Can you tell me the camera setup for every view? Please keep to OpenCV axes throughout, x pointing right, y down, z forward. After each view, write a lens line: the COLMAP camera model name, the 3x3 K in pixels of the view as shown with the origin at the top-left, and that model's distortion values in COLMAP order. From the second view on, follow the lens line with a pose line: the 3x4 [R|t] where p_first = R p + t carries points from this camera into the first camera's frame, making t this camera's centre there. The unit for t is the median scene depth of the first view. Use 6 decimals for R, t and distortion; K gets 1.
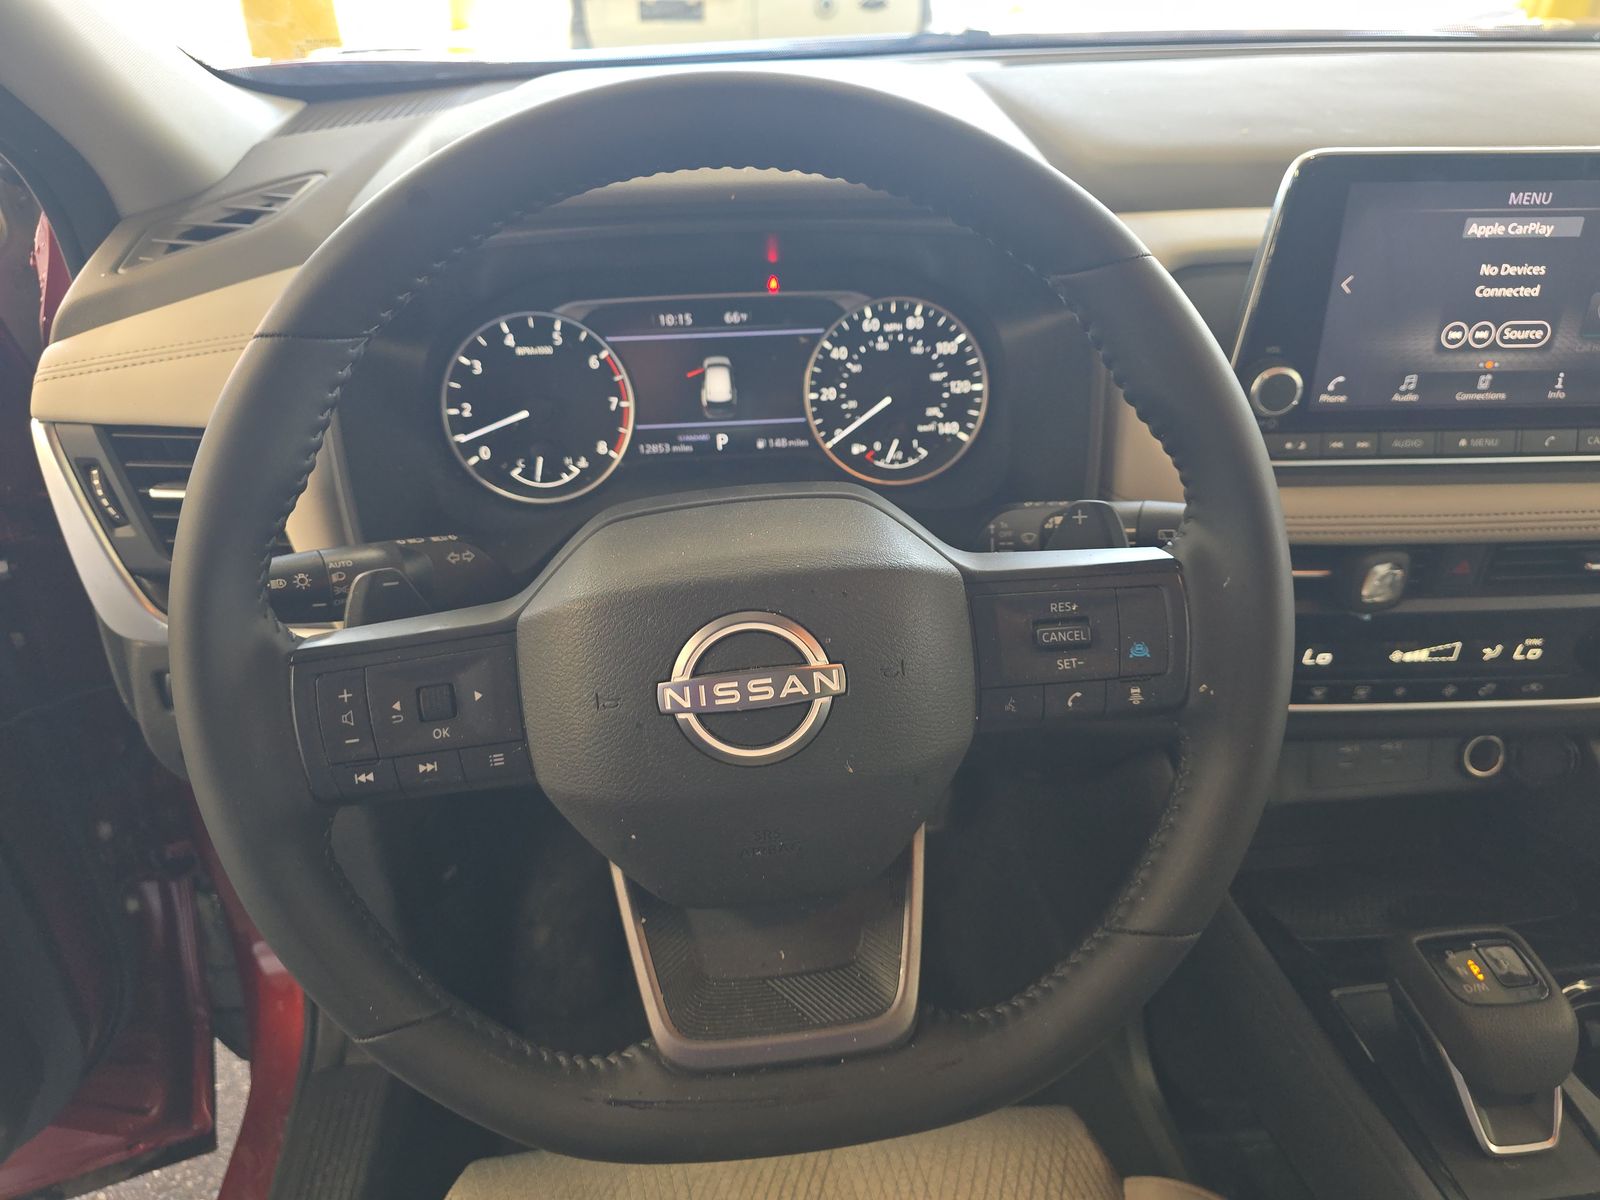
lens RADIAL K [[1075.4, 0, 842.2], [0, 1075.4, 605.4], [0, 0, 1]] dist [0.076355, -0.097672]
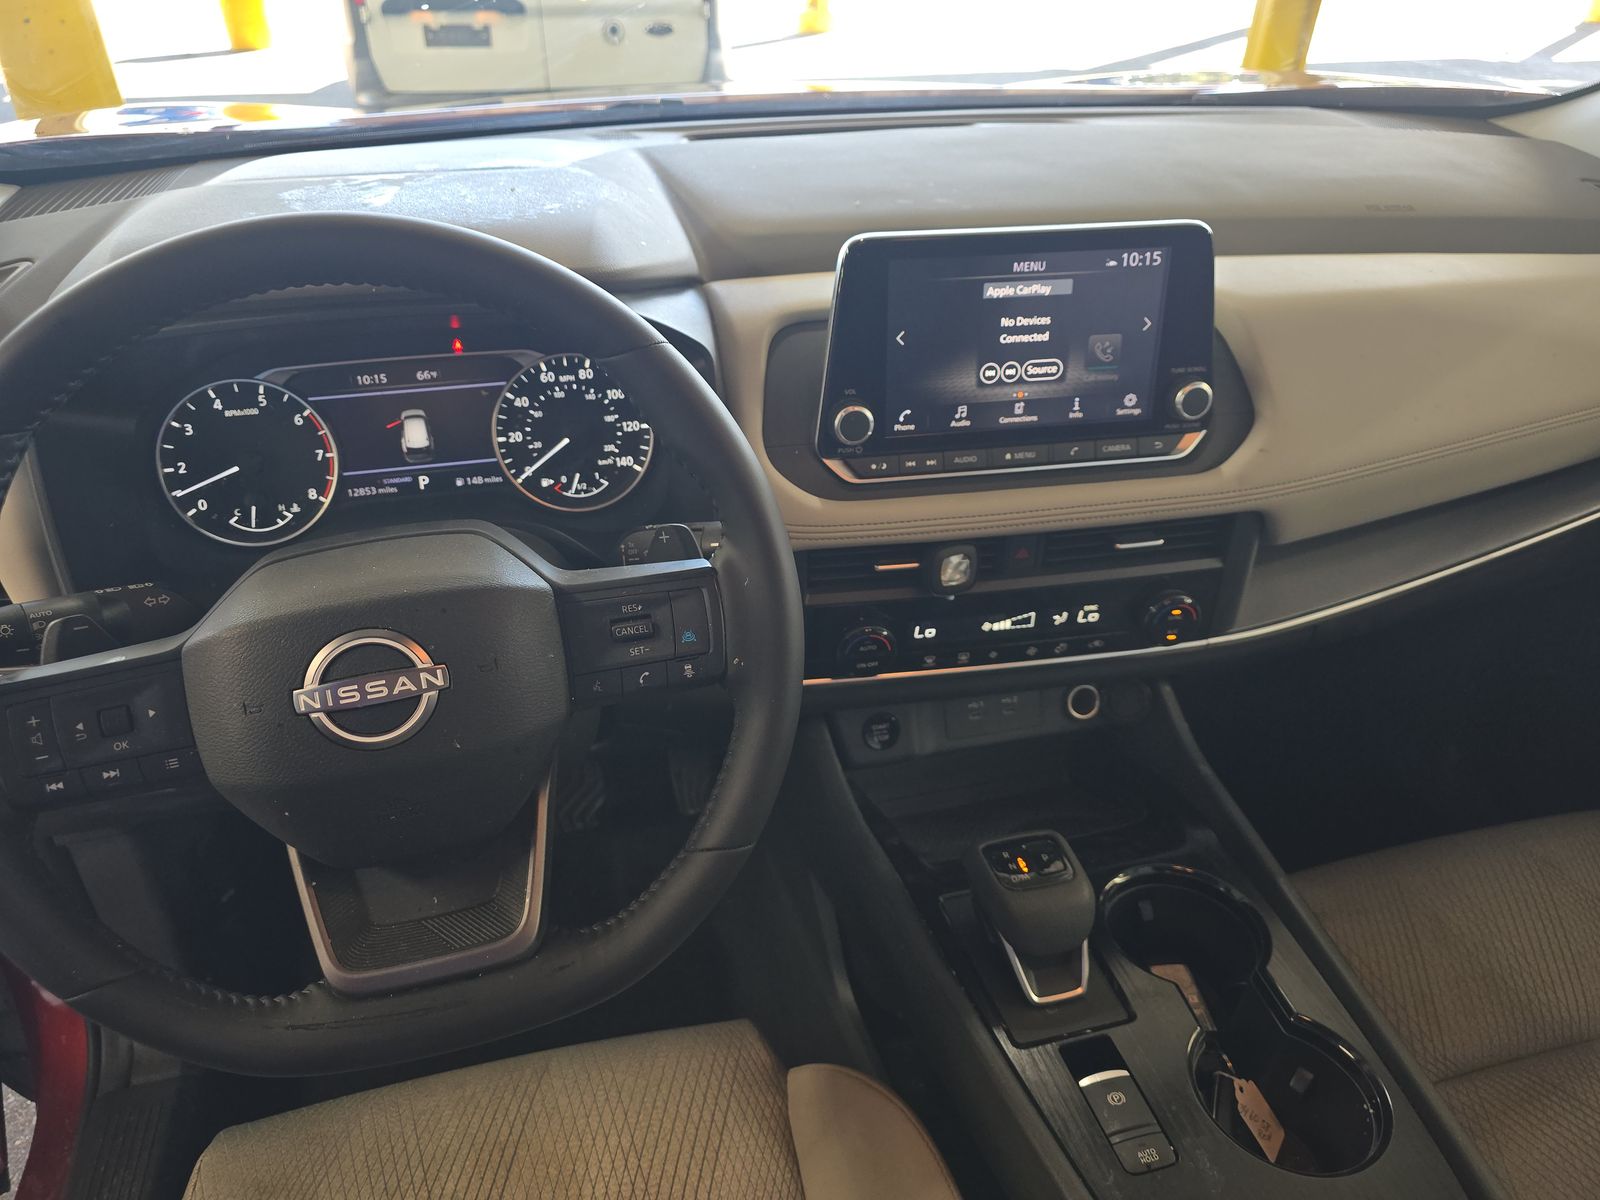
lens RADIAL K [[1094.7, 0, 840.8], [0, 1094.7, 600.7], [0, 0, 1]] dist [0.076208, -0.060397]
pose [[0.991572, -0.069073, 0.109605, 0.216443], [0.069908, 0.997546, -0.003789, 0.010165], [-0.109075, 0.011420, 0.993968, -0.245959]]
